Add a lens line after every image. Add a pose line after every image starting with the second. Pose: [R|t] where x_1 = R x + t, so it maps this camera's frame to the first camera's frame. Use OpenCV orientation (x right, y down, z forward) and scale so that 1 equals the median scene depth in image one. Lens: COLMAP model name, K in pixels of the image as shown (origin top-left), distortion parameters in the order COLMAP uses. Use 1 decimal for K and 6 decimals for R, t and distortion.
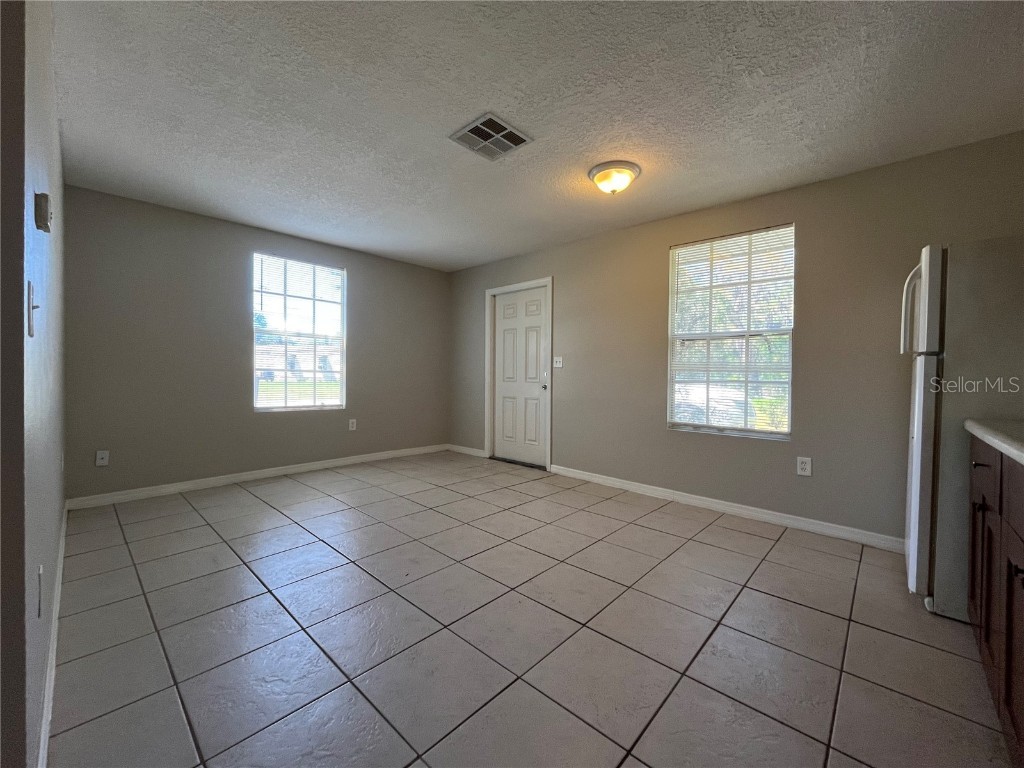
lens RADIAL K [[412.3, 0, 511.9], [0, 412.3, 382.6], [0, 0, 1]] dist [-0.003562, 0.000042]
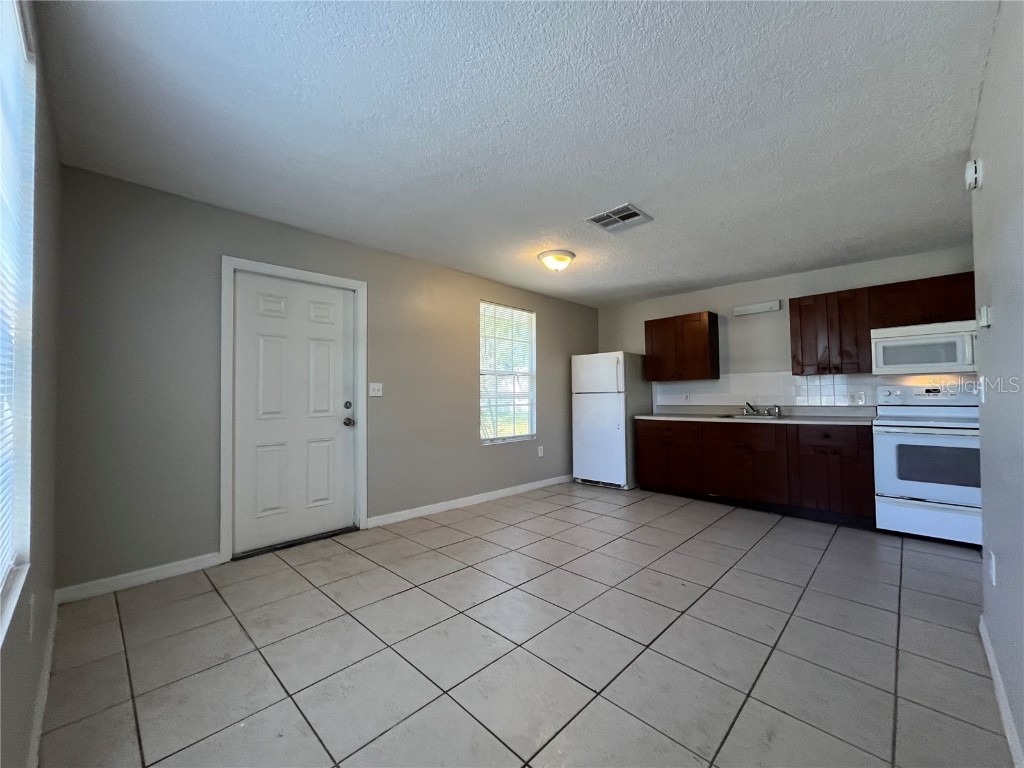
lens RADIAL K [[412.3, 0, 511.9], [0, 412.3, 382.6], [0, 0, 1]] dist [-0.003562, 0.000042]
pose [[0.024241, 0.009305, 0.999663, -0.956267], [0.019204, 0.999768, -0.009772, -0.068989], [-0.999522, 0.019434, 0.024057, 0.965506]]
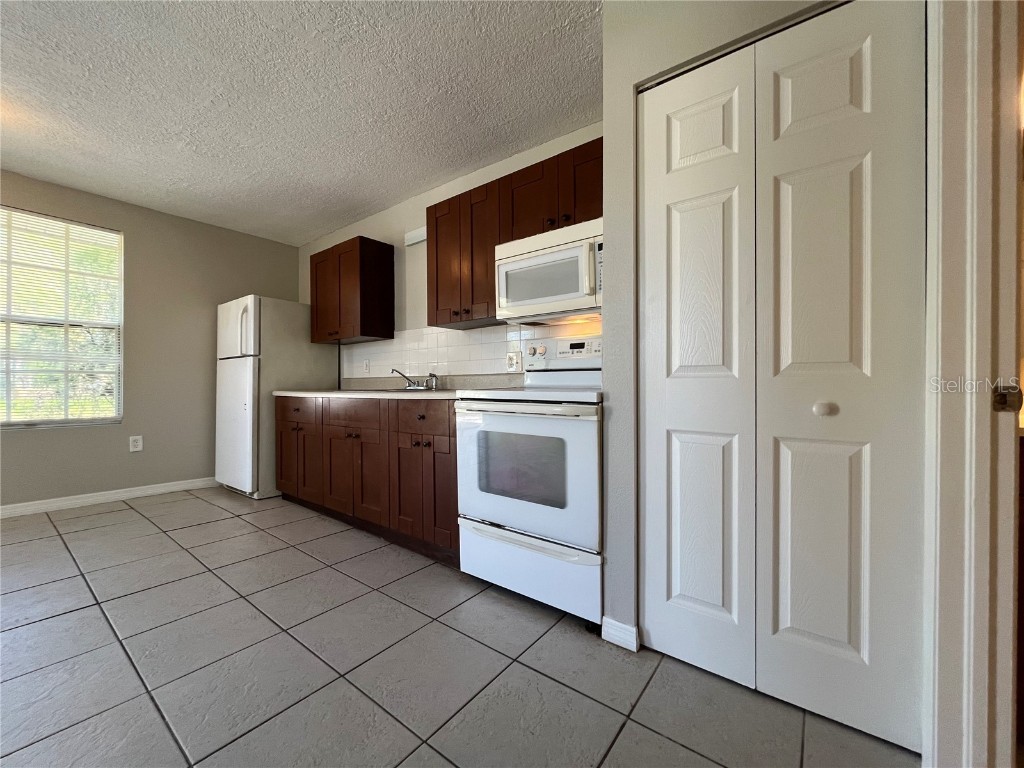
lens RADIAL K [[412.3, 0, 511.9], [0, 412.3, 382.6], [0, 0, 1]] dist [-0.003562, 0.000042]
pose [[-0.092837, -0.016973, 0.995537, -0.502716], [0.006861, 0.999820, 0.017686, 0.013350], [-0.995658, 0.008472, -0.092703, 0.031820]]
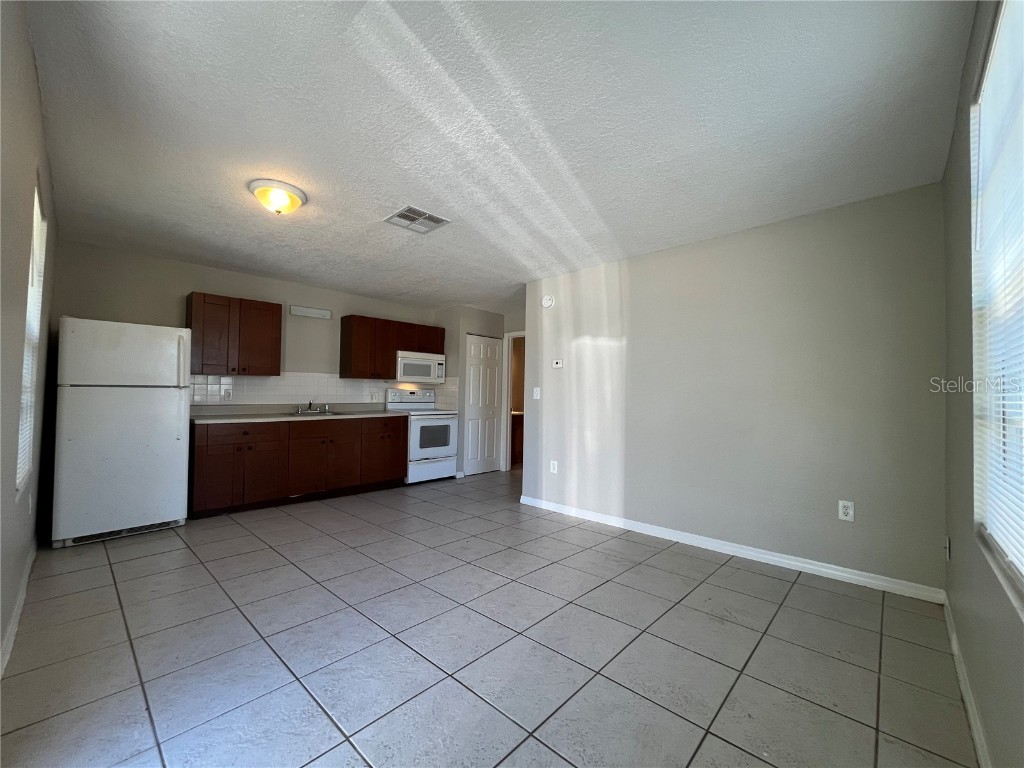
lens RADIAL K [[412.3, 0, 511.9], [0, 412.3, 382.6], [0, 0, 1]] dist [-0.003562, 0.000042]
pose [[-0.999575, -0.029140, -0.000147, -0.256866], [-0.029127, 0.999245, -0.025697, -0.047981], [0.000895, -0.025682, -0.999670, 1.675523]]
